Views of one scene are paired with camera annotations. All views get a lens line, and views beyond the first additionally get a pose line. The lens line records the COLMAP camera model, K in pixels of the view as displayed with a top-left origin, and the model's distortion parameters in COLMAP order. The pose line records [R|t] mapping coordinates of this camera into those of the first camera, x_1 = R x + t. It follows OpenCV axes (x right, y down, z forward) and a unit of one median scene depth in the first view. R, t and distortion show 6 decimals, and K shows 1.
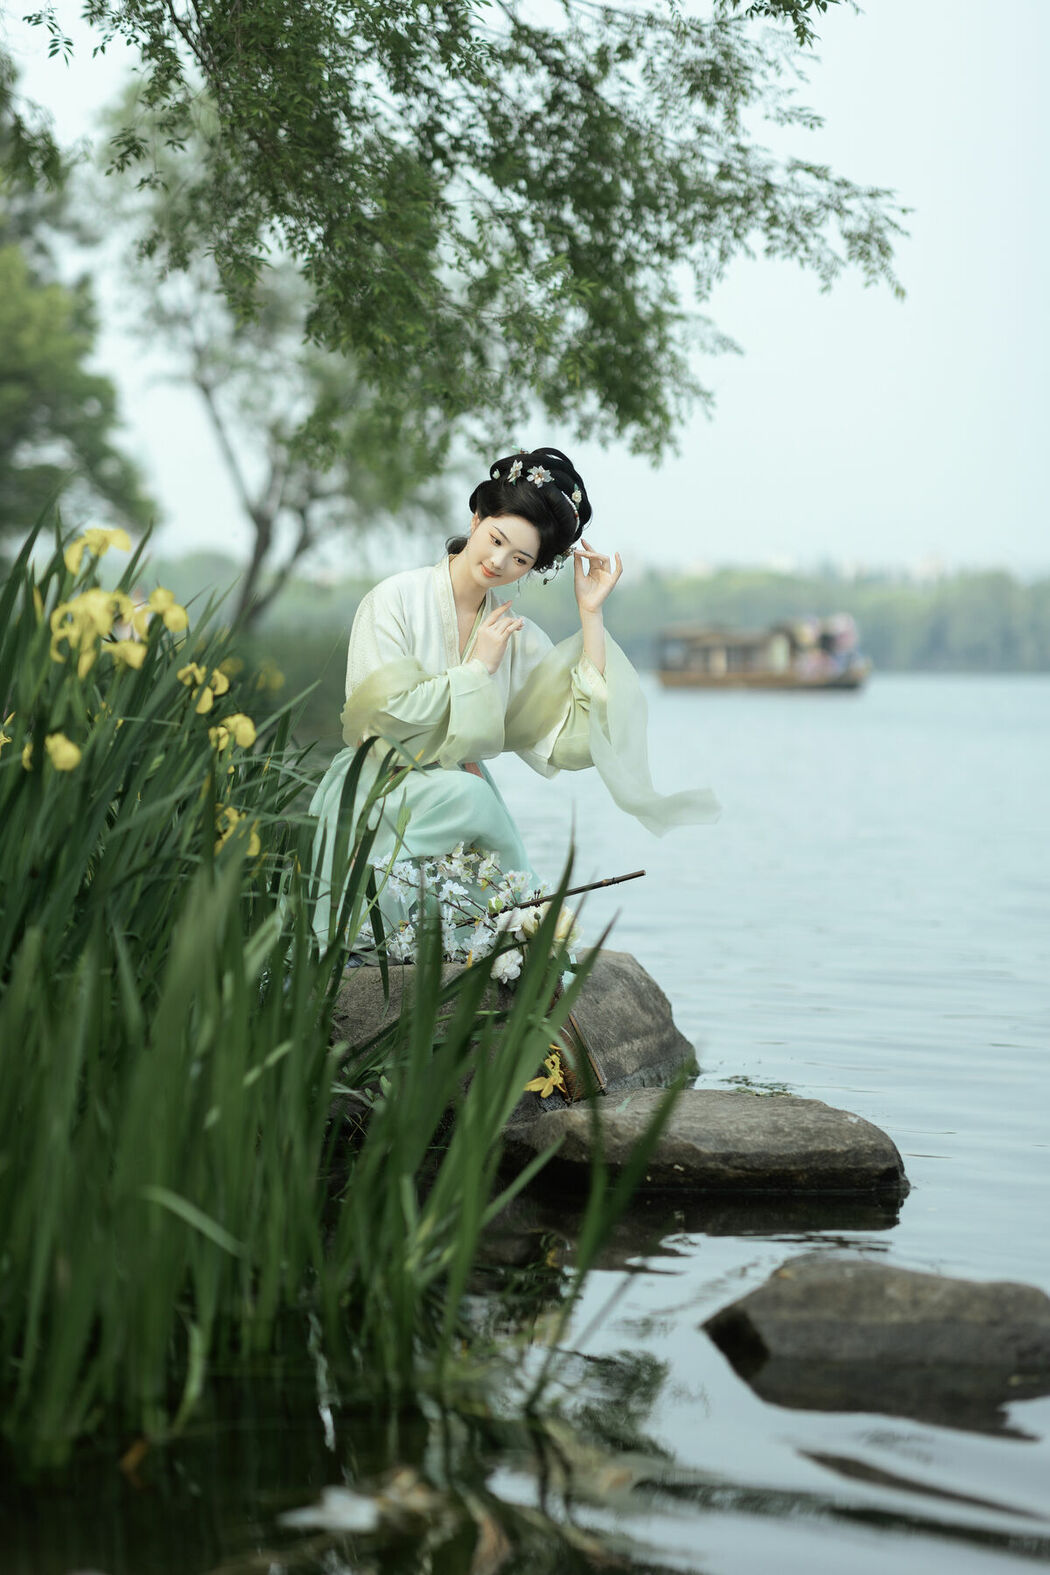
lens RADIAL K [[3765.6, 0, 526.0], [0, 3765.6, 791.2], [0, 0, 1]] dist [0.335382, 0.000000]
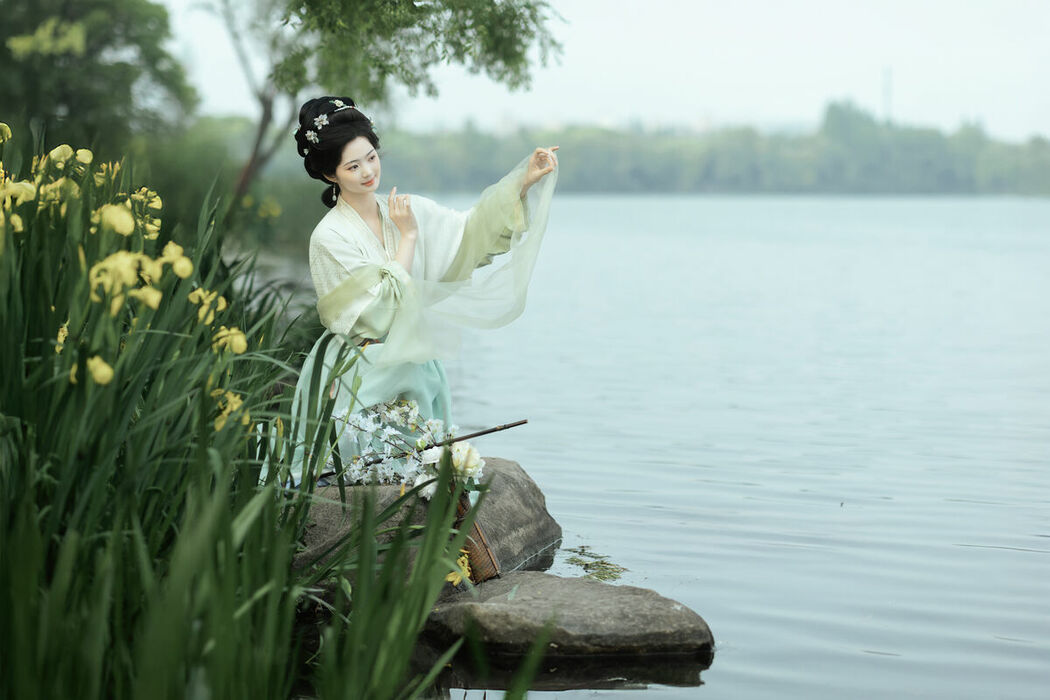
lens RADIAL K [[2374.0, 0, 490.7], [0, 2374.0, 347.8], [0, 0, 1]] dist [0.247586, 0.000000]
pose [[0.999770, -0.004707, 0.020943, -0.000674], [0.003760, 0.998978, 0.045038, -0.049057], [-0.021134, -0.044949, 0.998766, 0.126335]]
